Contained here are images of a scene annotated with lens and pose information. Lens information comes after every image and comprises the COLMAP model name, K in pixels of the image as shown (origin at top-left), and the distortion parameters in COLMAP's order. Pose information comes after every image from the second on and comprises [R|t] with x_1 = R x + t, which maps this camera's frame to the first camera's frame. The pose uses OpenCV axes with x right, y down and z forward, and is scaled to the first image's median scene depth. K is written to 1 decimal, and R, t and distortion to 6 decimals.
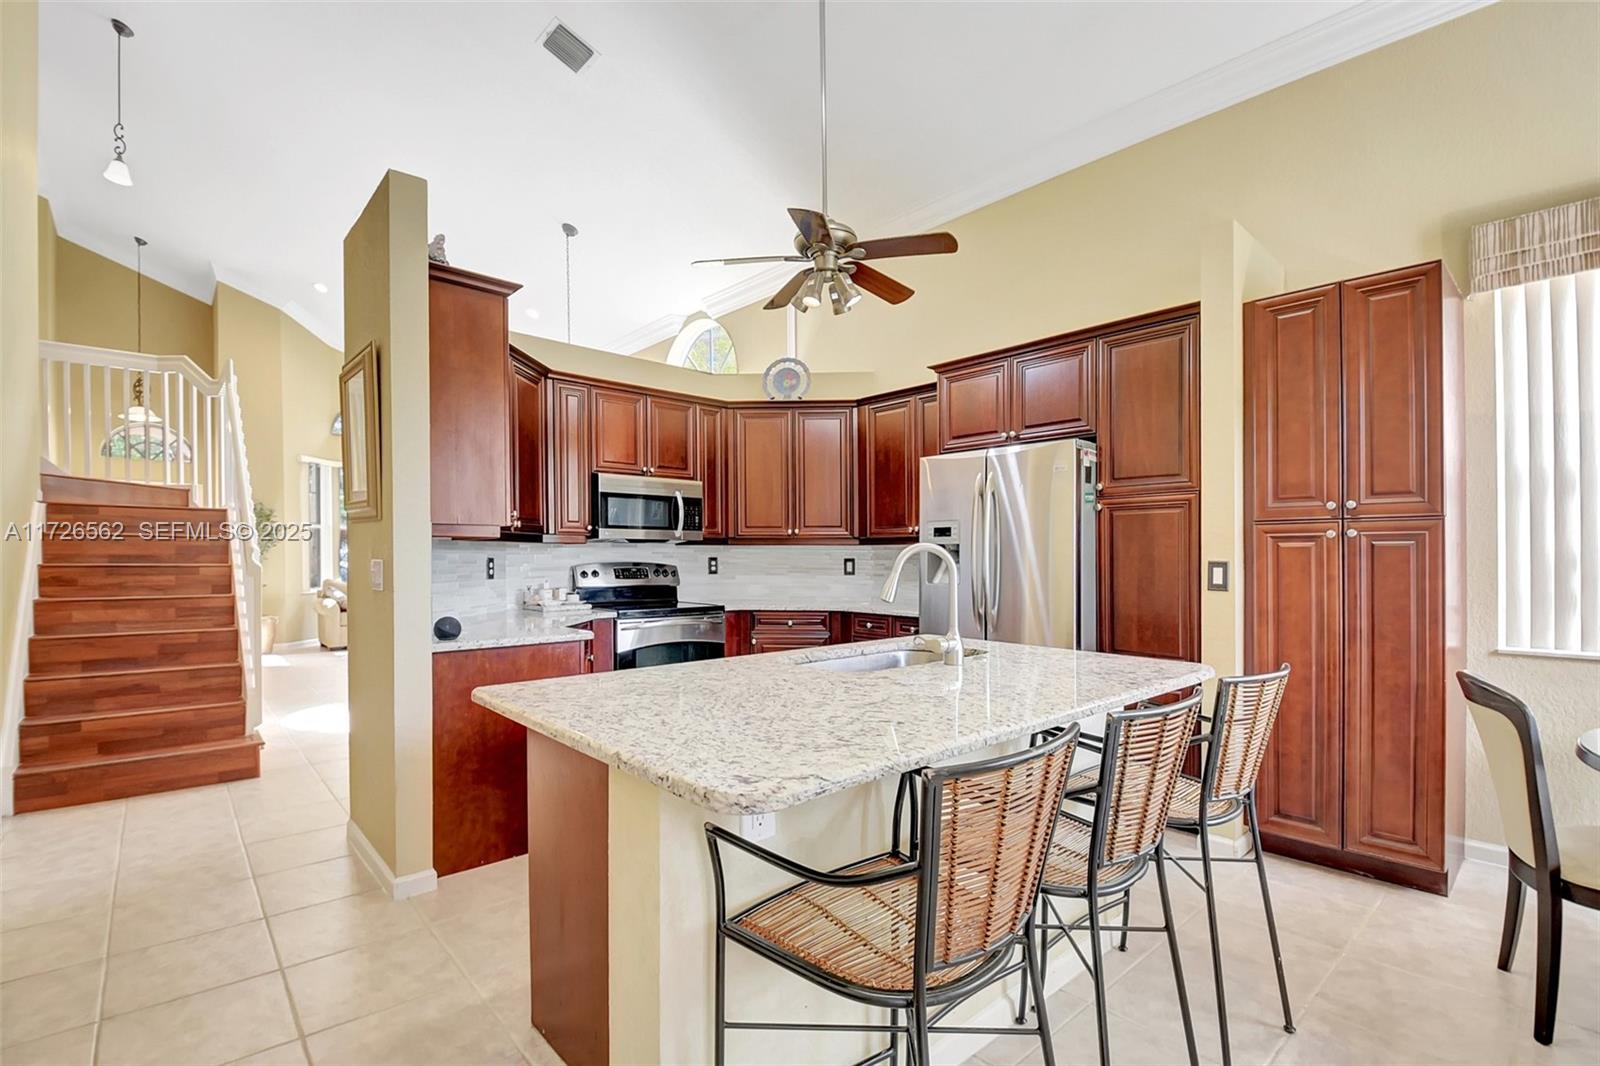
lens RADIAL K [[716.5, 0, 798.1], [0, 716.5, 555.1], [0, 0, 1]] dist [-0.002317, -0.000736]
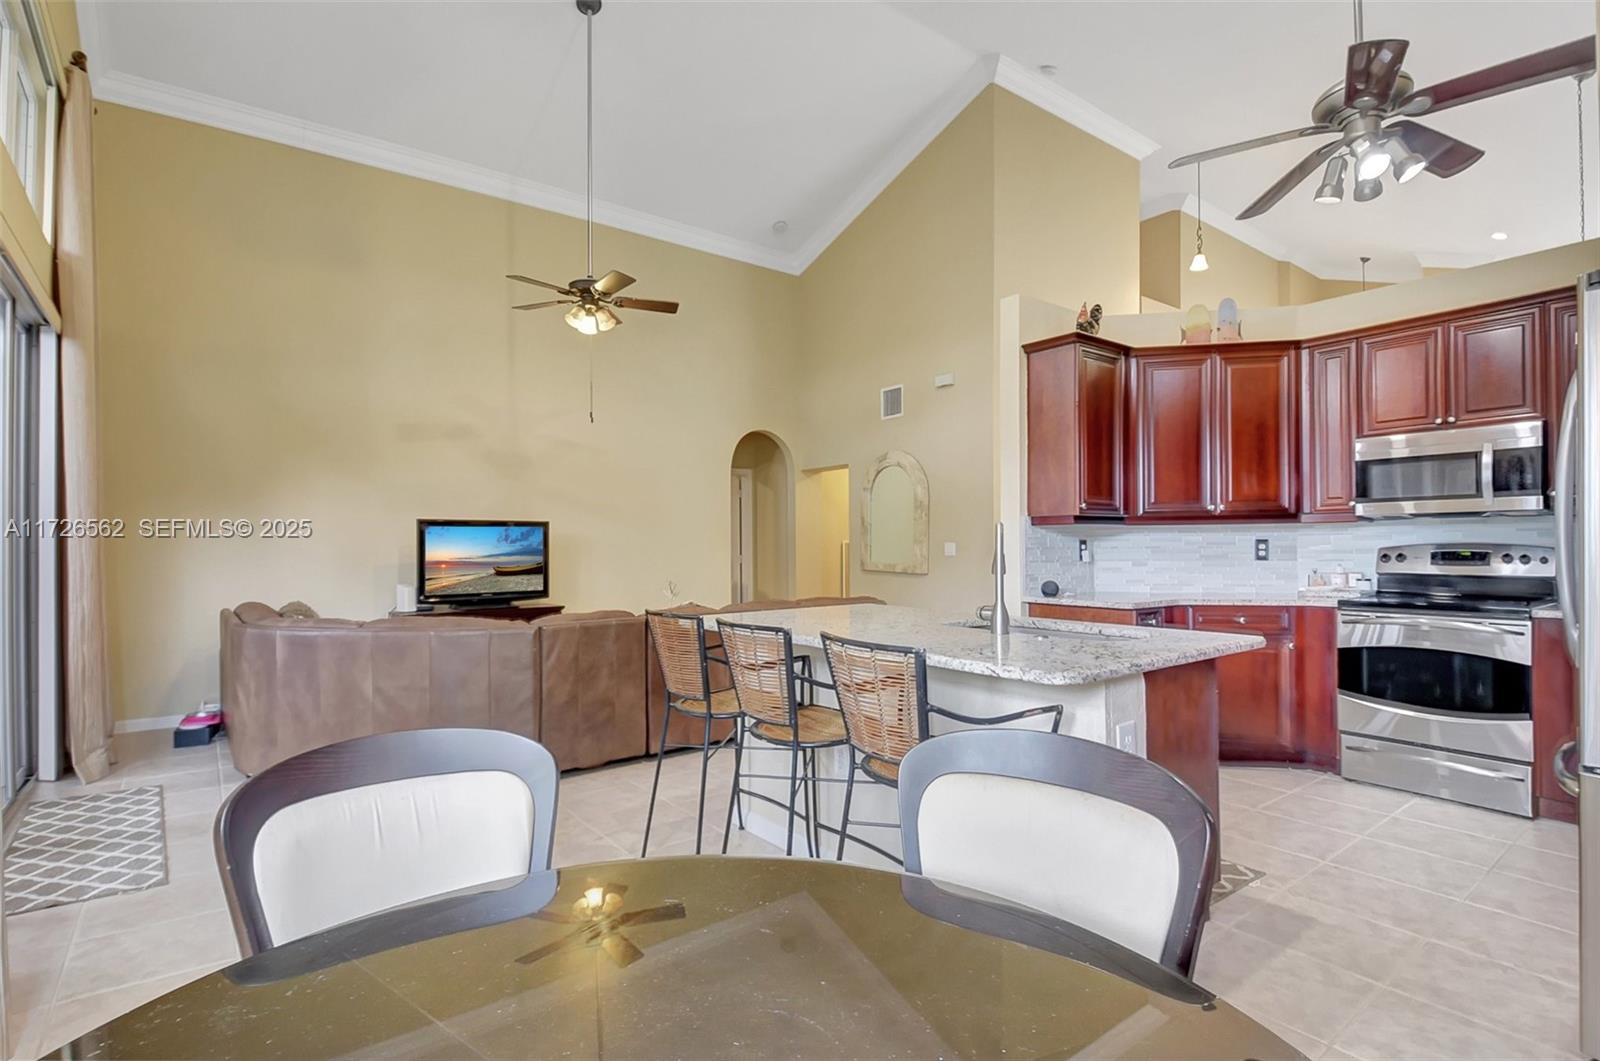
lens RADIAL K [[743.3, 0, 800.0], [0, 743.3, 530.5], [0, 0, 1]] dist [0.001318, -0.021928]
pose [[-0.084966, -0.009426, -0.996339, 0.522701], [0.006720, 0.999927, -0.010033, -0.001404], [0.996361, -0.007548, -0.084896, 0.322236]]
